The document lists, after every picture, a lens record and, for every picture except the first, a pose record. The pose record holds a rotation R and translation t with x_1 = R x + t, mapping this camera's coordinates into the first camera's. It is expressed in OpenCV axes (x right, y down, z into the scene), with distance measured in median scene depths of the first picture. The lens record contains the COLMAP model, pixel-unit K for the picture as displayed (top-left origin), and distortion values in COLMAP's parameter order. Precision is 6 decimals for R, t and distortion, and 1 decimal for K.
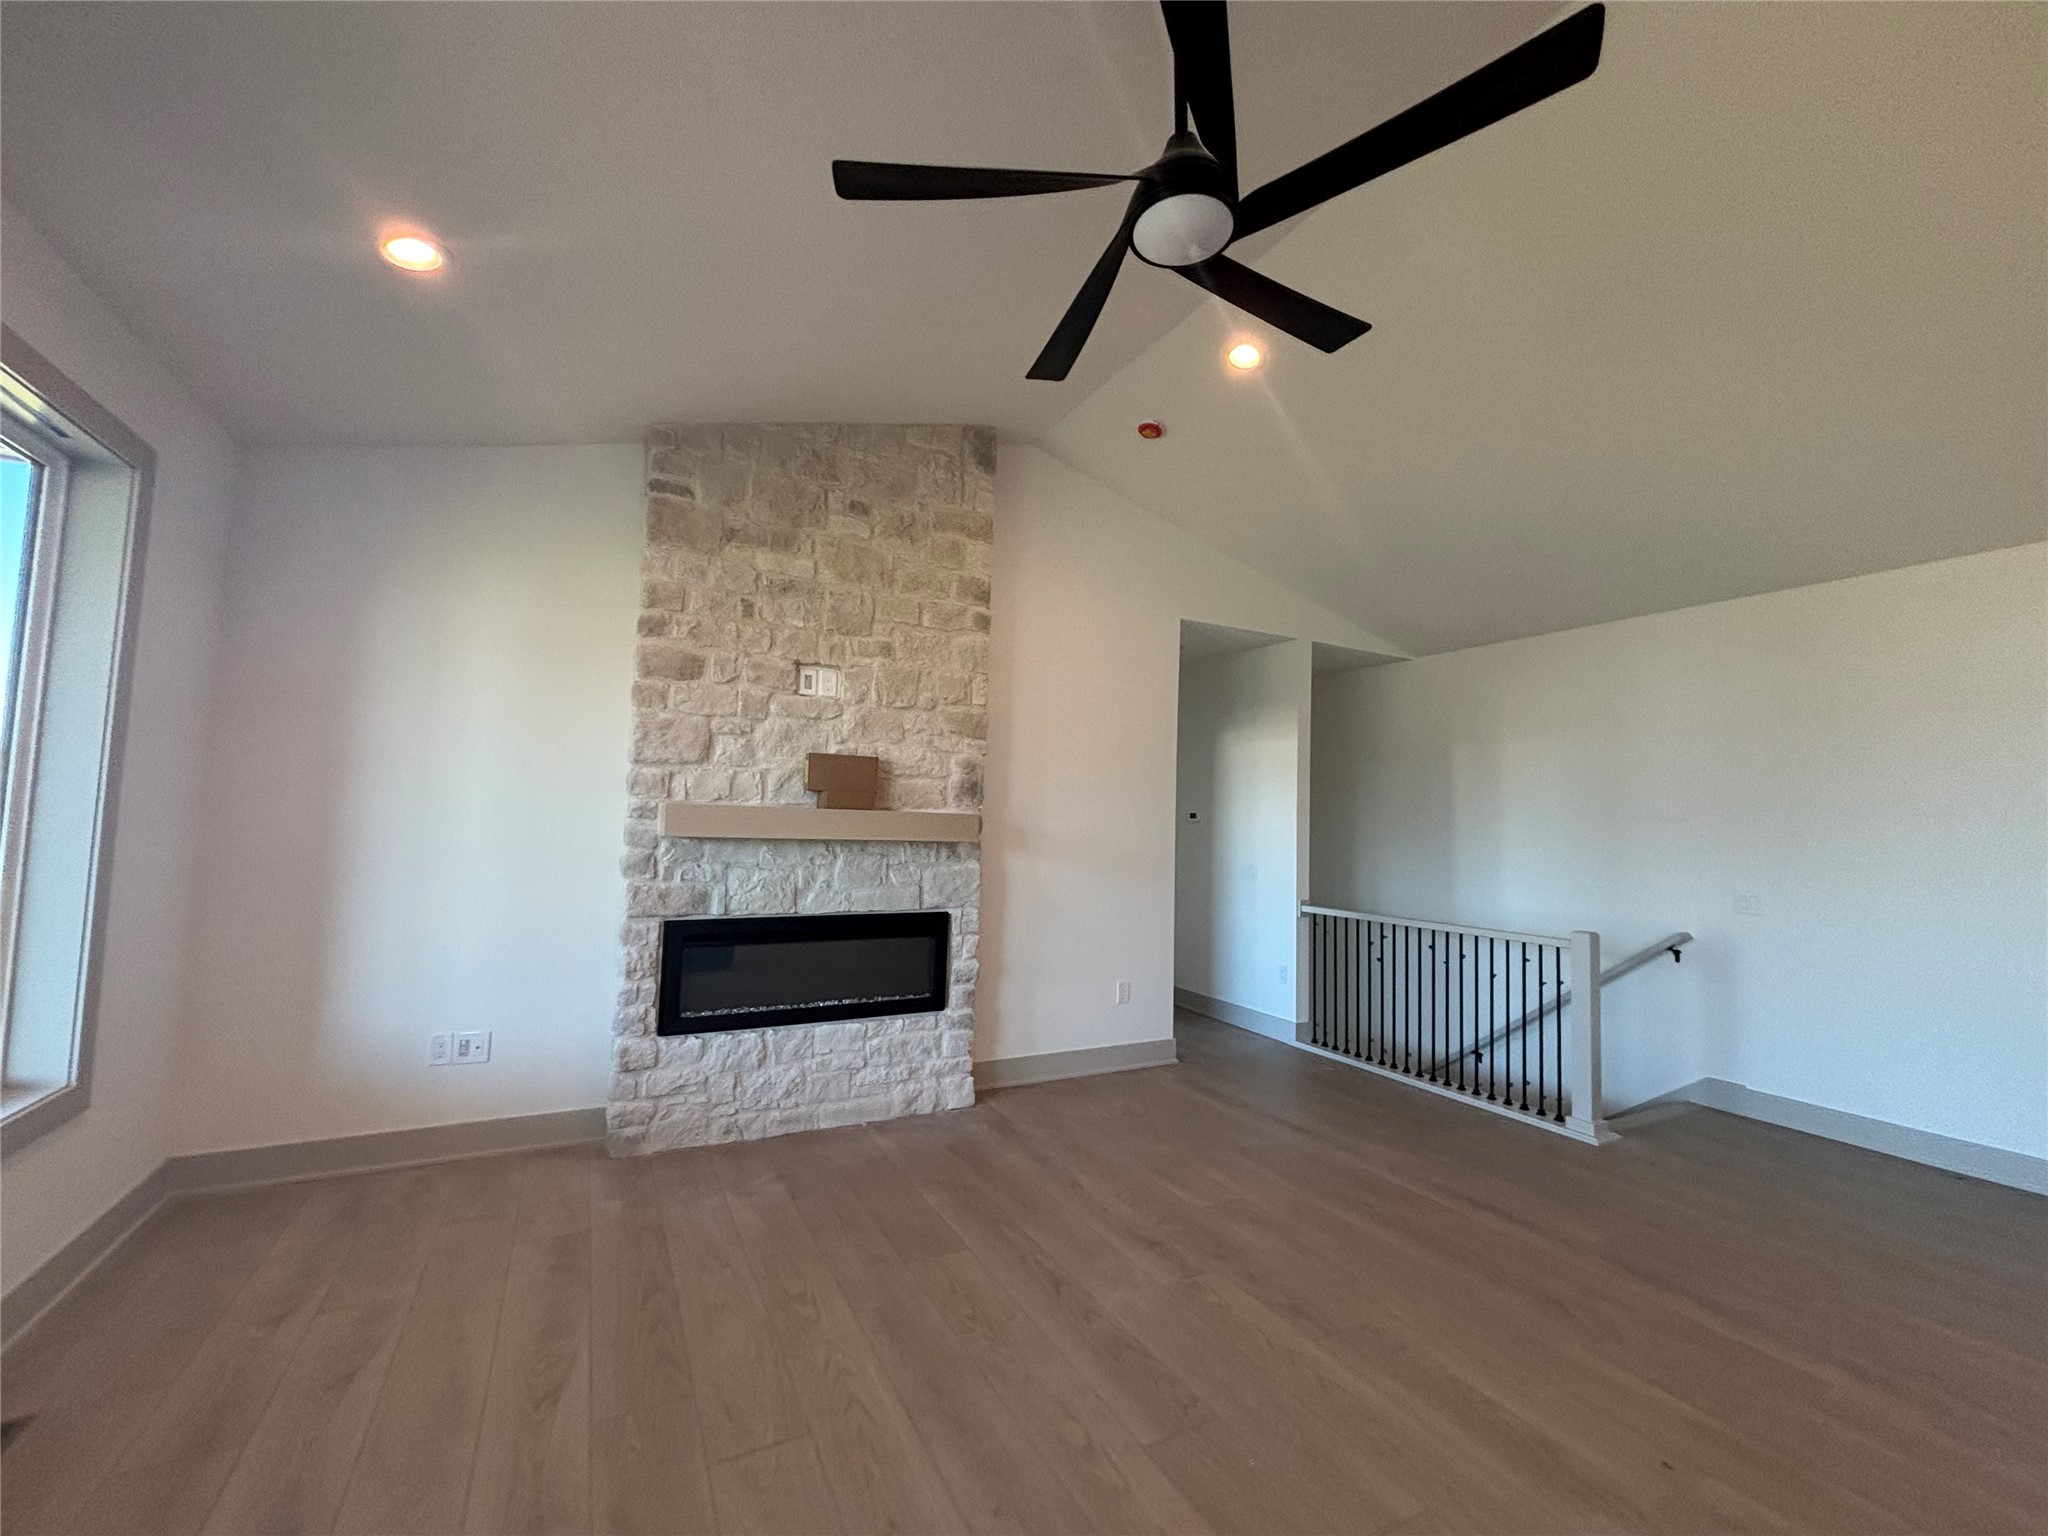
lens RADIAL K [[844.8, 0, 1024.0], [0, 844.8, 768.0], [0, 0, 1]] dist [0.001335, -0.000262]
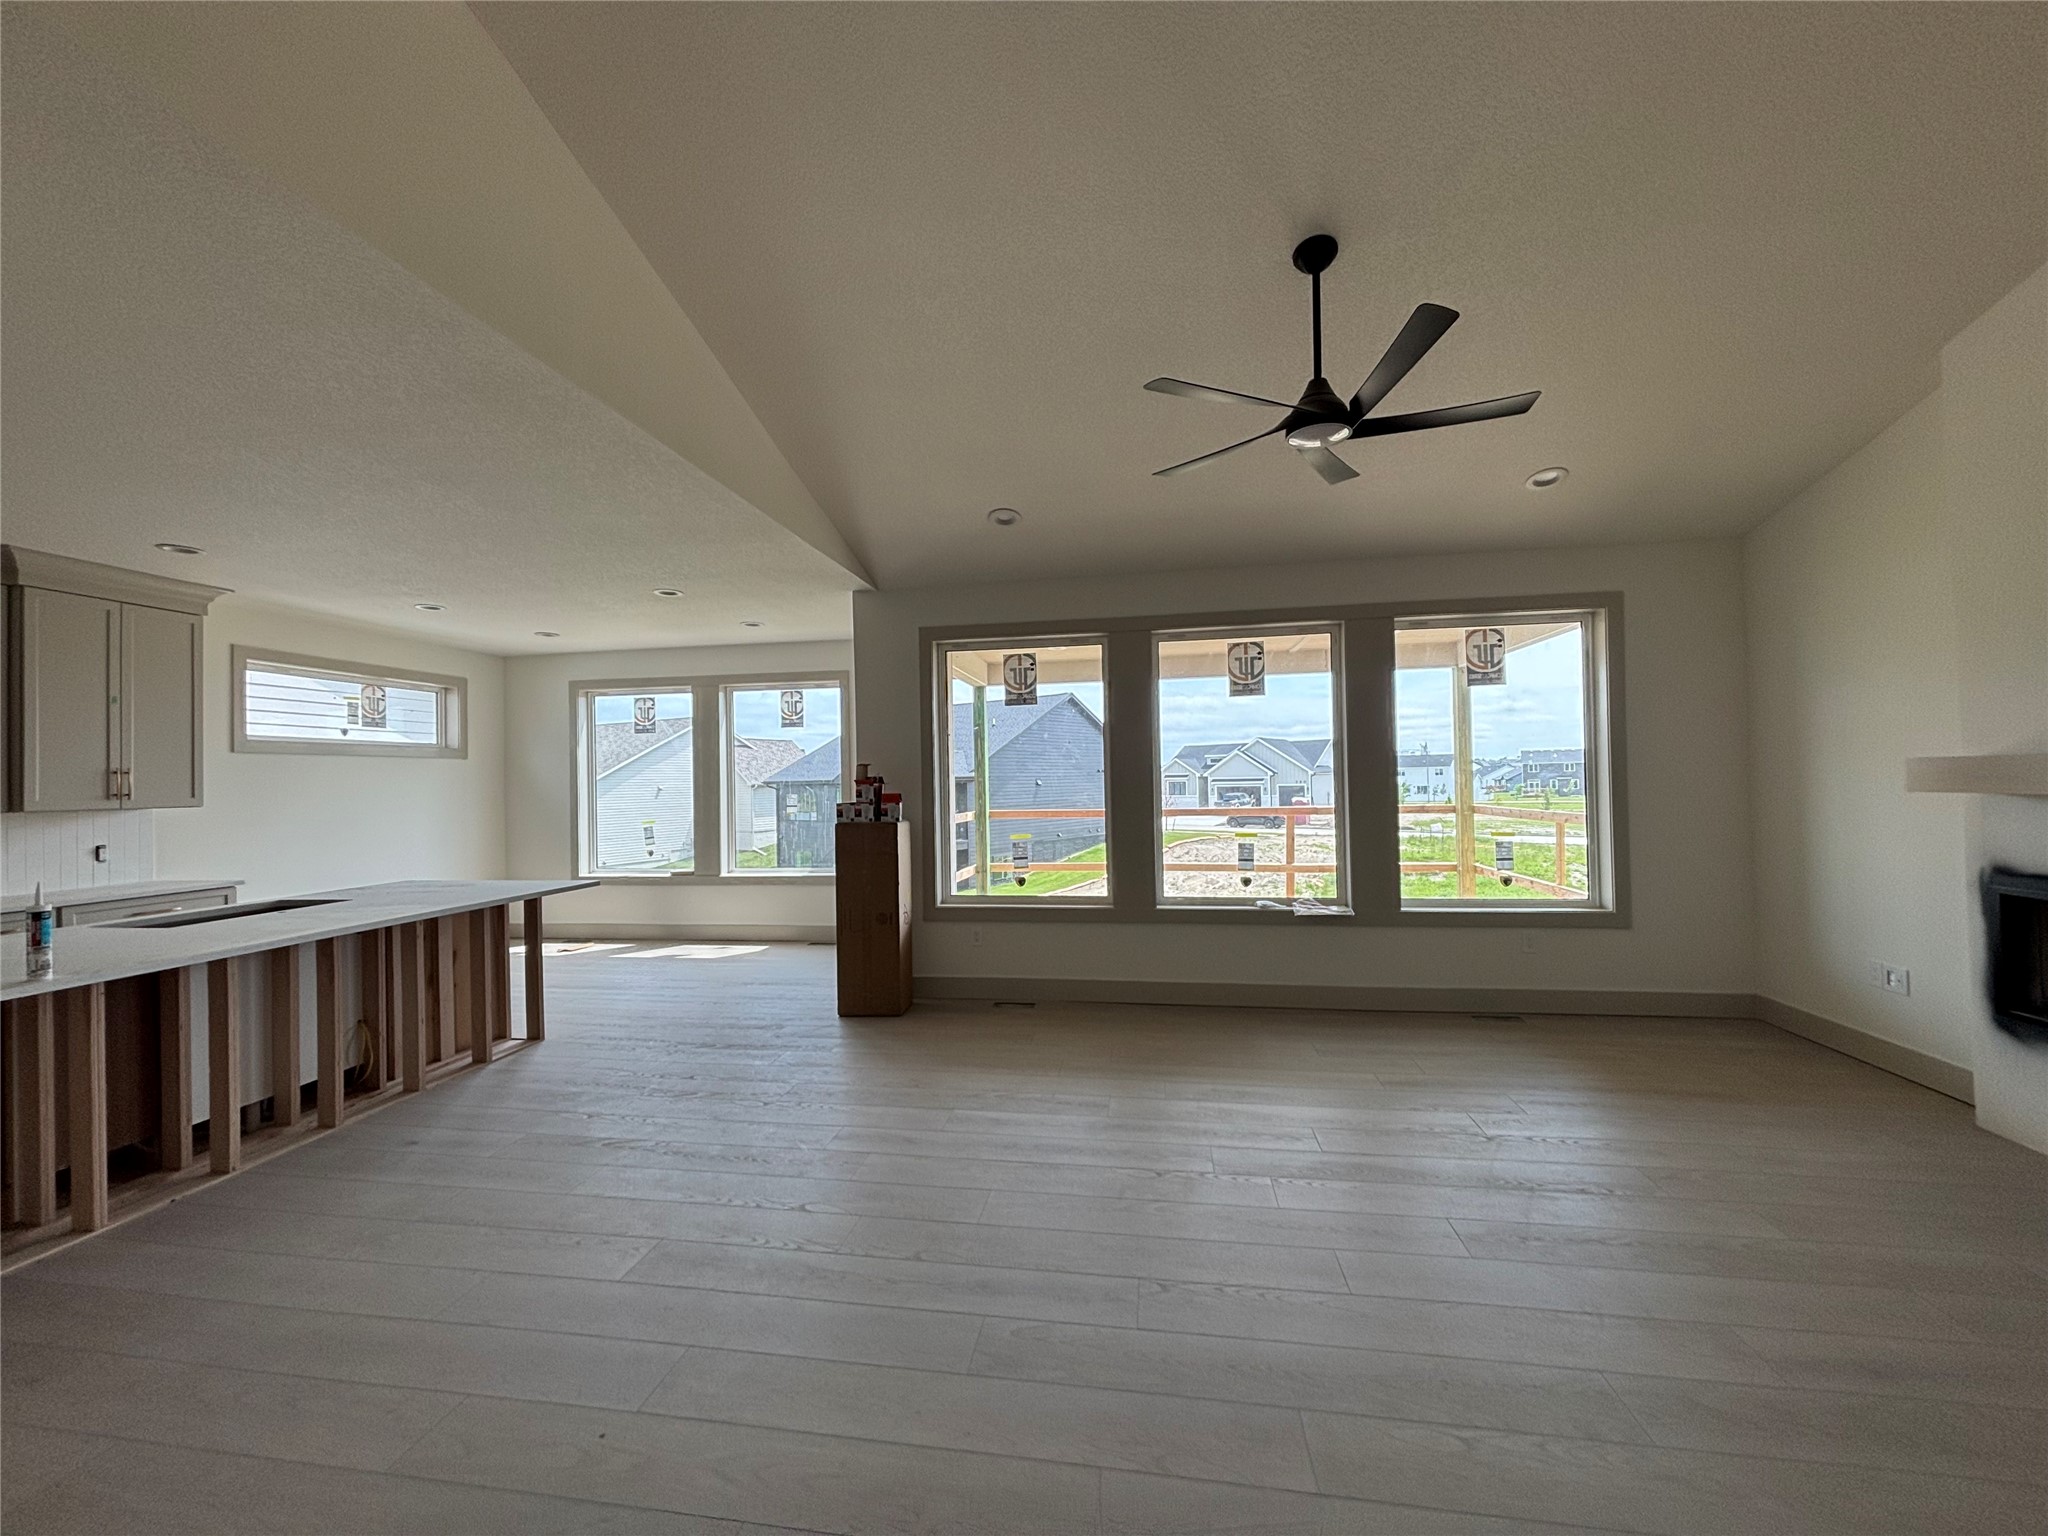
lens RADIAL K [[826.2, 0, 1017.1], [0, 826.2, 768.8], [0, 0, 1]] dist [0.000629, -0.000277]
pose [[-0.616829, -0.028110, -0.786595, 0.879510], [0.054086, 0.995486, -0.077988, 0.066951], [0.785237, -0.090649, -0.612524, 0.710996]]
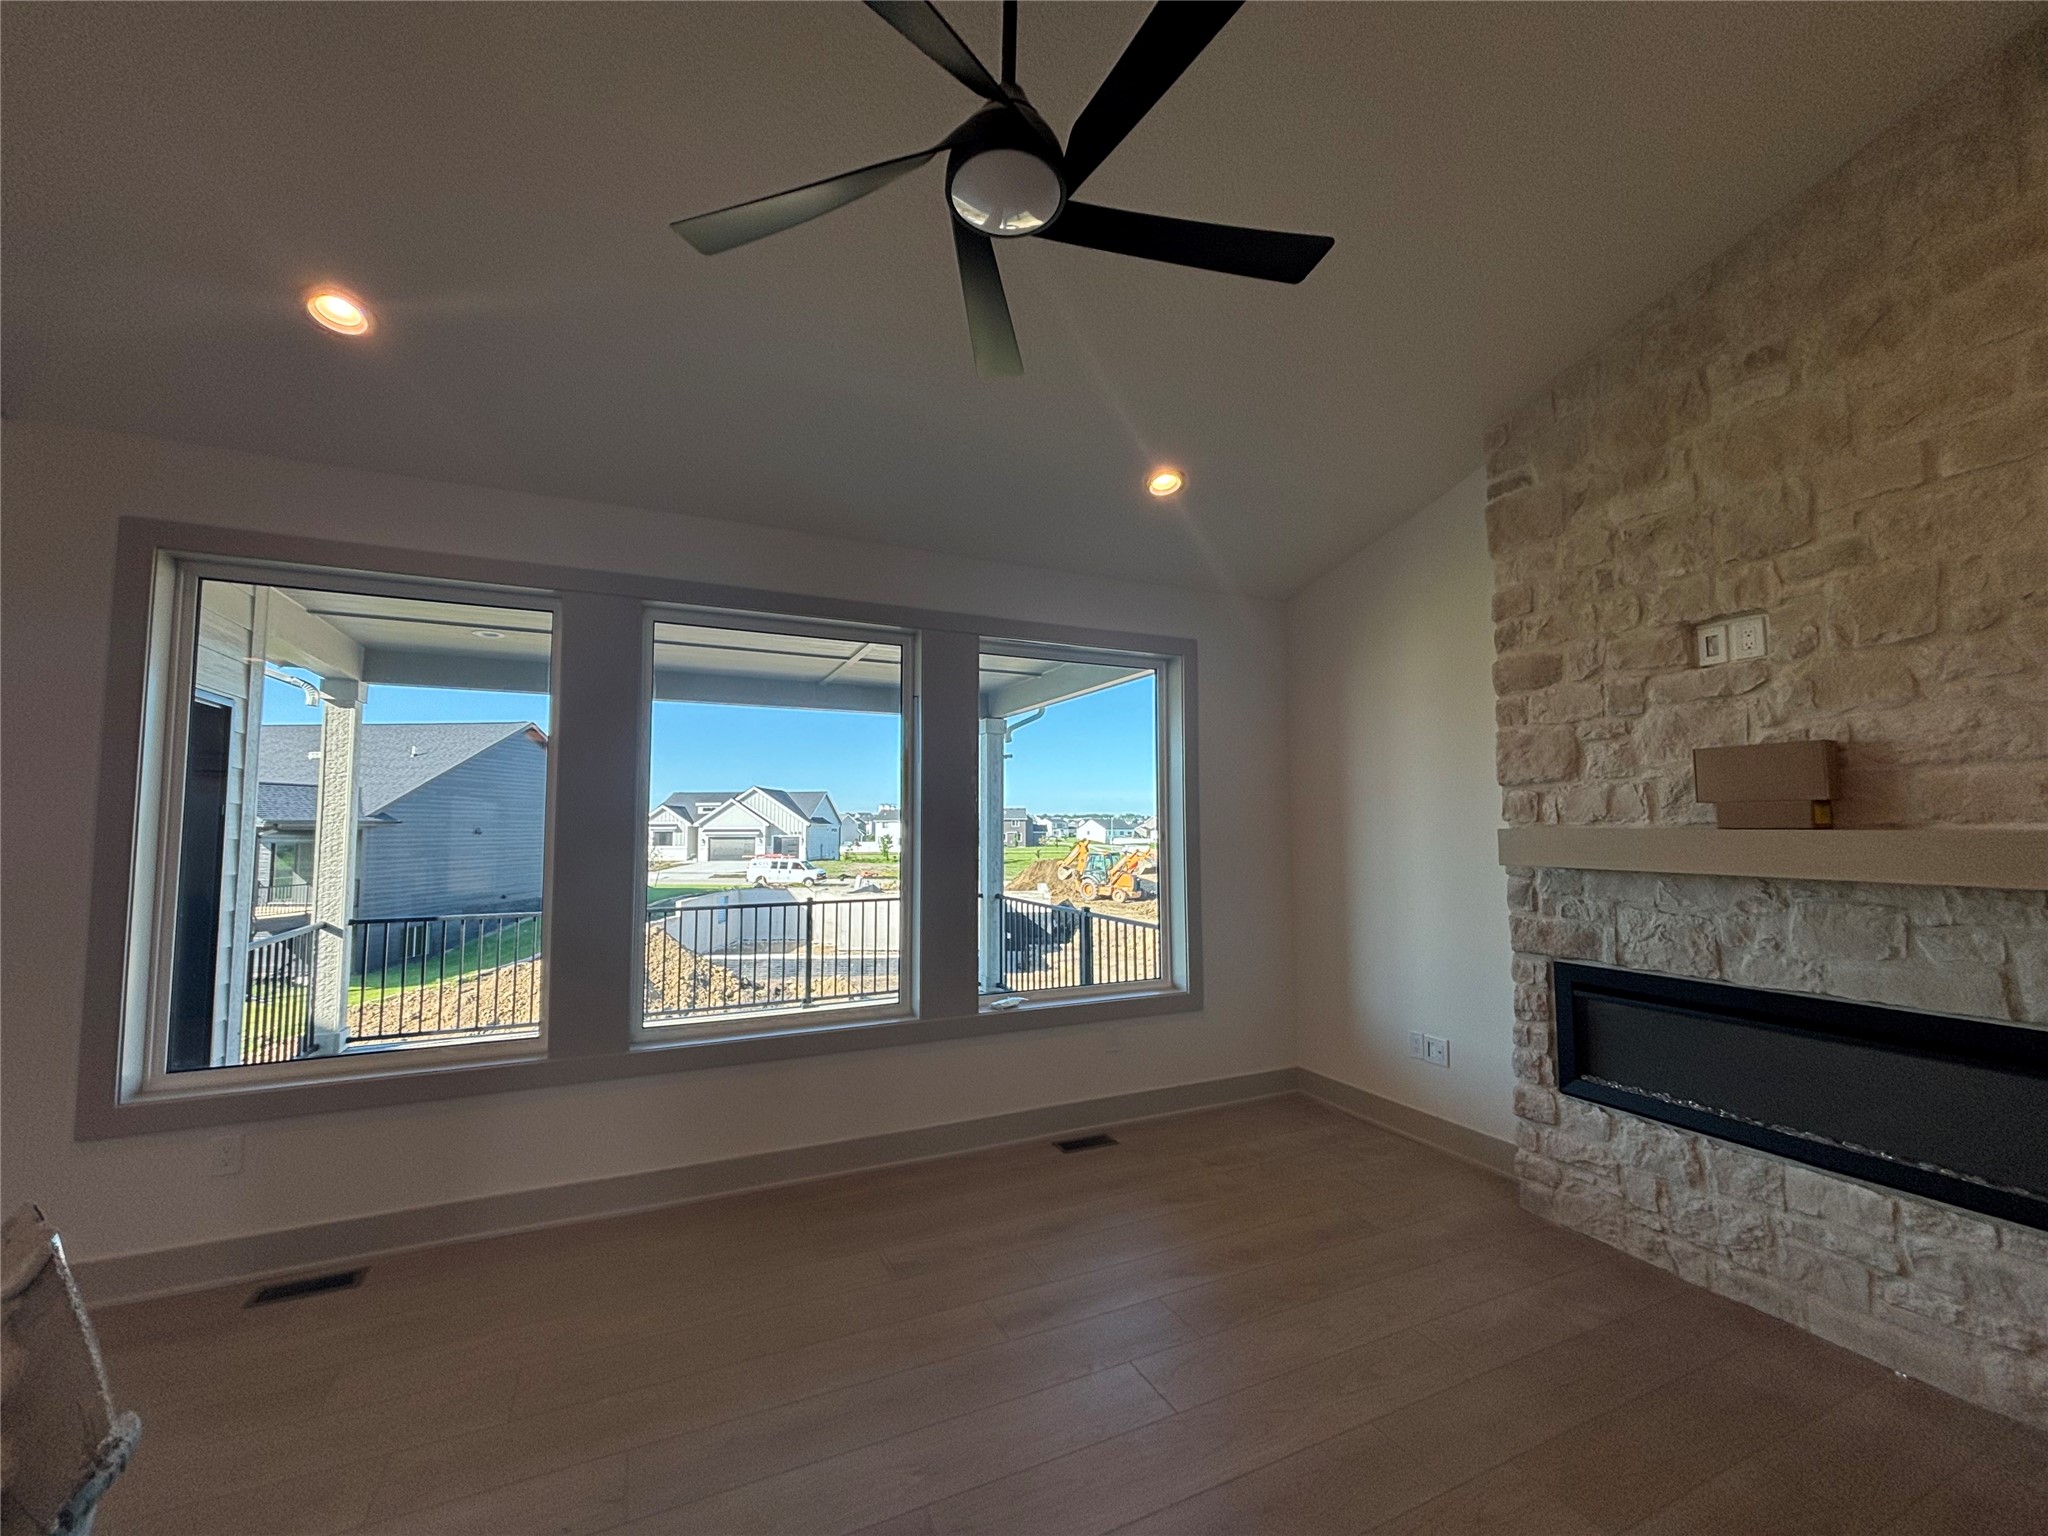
lens RADIAL K [[821.9, 0, 1015.1], [0, 821.9, 766.4], [0, 0, 1]] dist [-0.001834, -0.000001]
pose [[-0.071297, -0.100762, -0.992353, 0.468151], [0.066919, 0.992160, -0.105550, 0.030589], [0.995208, -0.073933, -0.063995, 0.489119]]
